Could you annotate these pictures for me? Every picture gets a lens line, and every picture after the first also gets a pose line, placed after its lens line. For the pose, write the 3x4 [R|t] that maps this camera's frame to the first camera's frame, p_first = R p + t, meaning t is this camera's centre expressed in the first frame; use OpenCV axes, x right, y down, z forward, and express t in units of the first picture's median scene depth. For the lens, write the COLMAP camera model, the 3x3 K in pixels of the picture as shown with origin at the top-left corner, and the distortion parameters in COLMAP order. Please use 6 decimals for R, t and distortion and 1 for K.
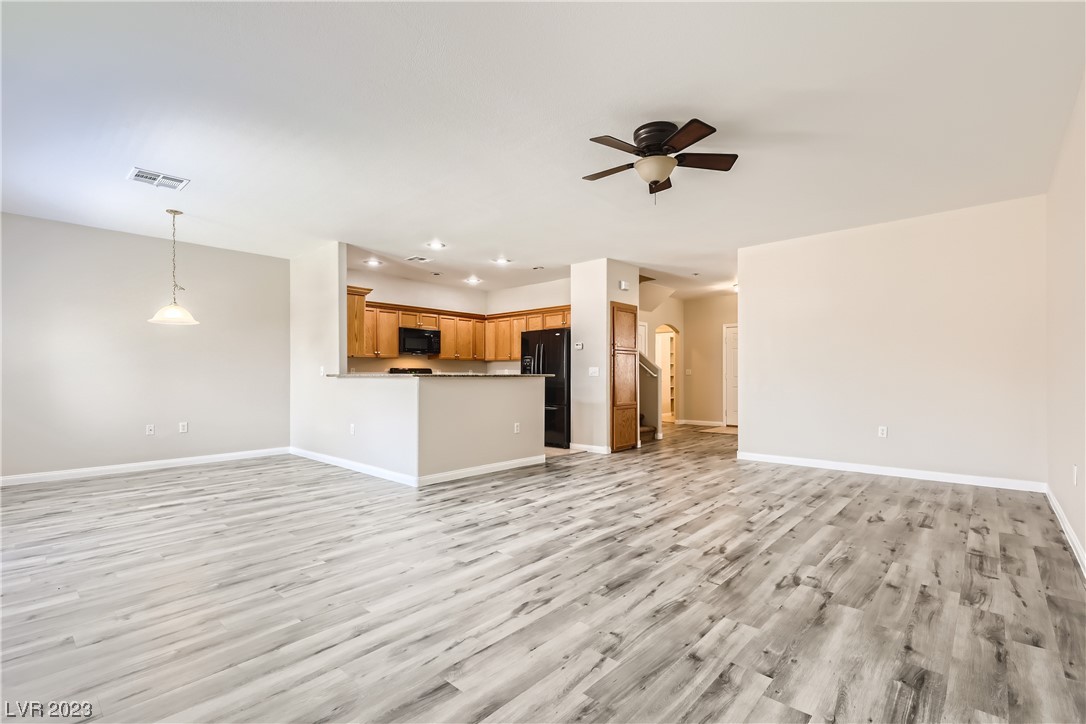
lens RADIAL K [[479.0, 0, 540.9], [0, 479.0, 368.0], [0, 0, 1]] dist [0.003810, 0.000701]
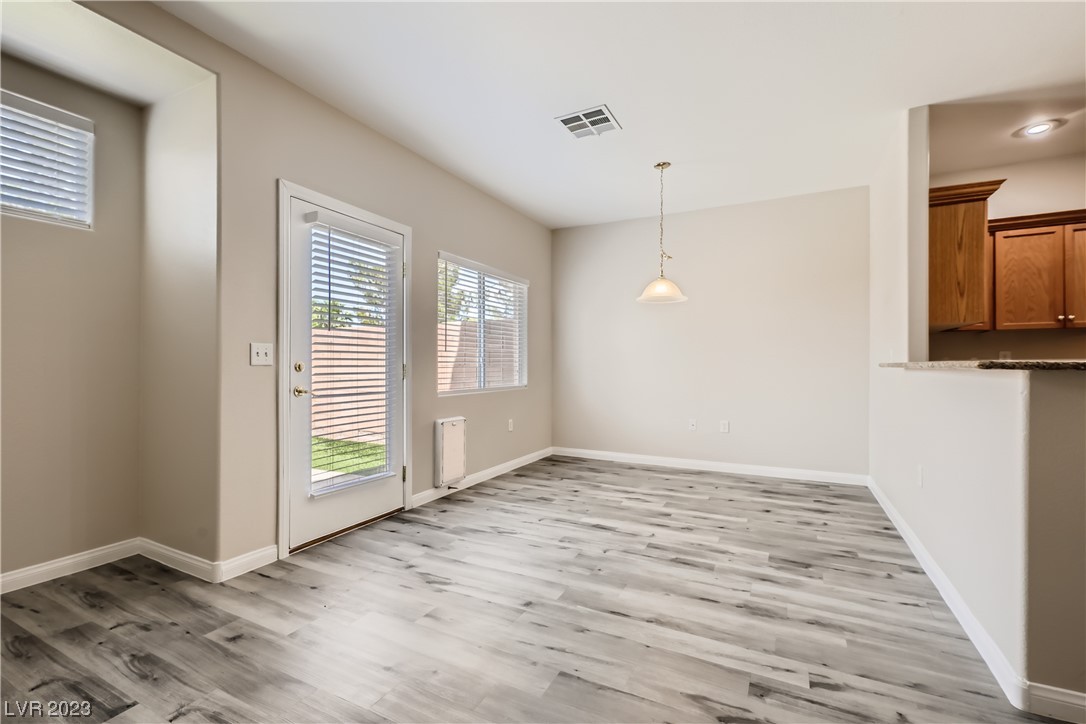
lens RADIAL K [[479.0, 0, 541.1], [0, 479.0, 362.1], [0, 0, 1]] dist [0.003810, 0.000701]
pose [[0.265545, -0.002881, -0.964094, -0.039755], [0.010922, 0.999940, 0.000021, 0.013897], [0.964037, -0.010536, 0.265561, 0.798517]]
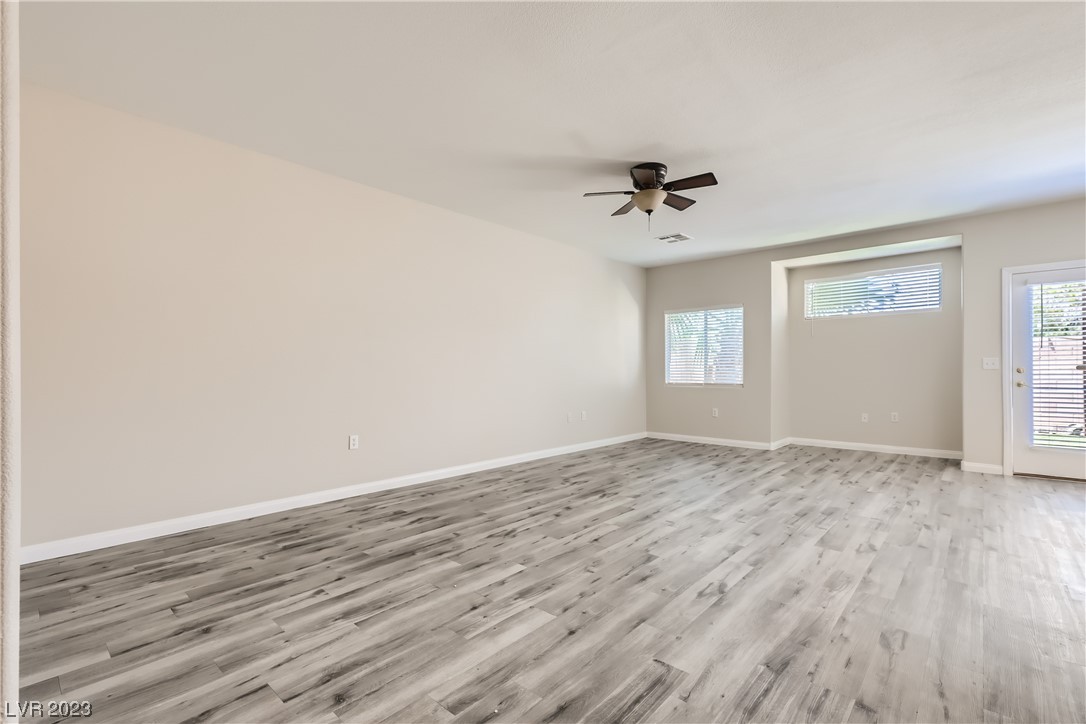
lens RADIAL K [[479.0, 0, 544.2], [0, 479.0, 368.6], [0, 0, 1]] dist [0.003810, 0.000701]
pose [[-0.999946, 0.006315, -0.008286, 0.463083], [0.006473, 0.999795, -0.019162, 0.030777], [0.008164, -0.019214, -0.999782, 1.985349]]
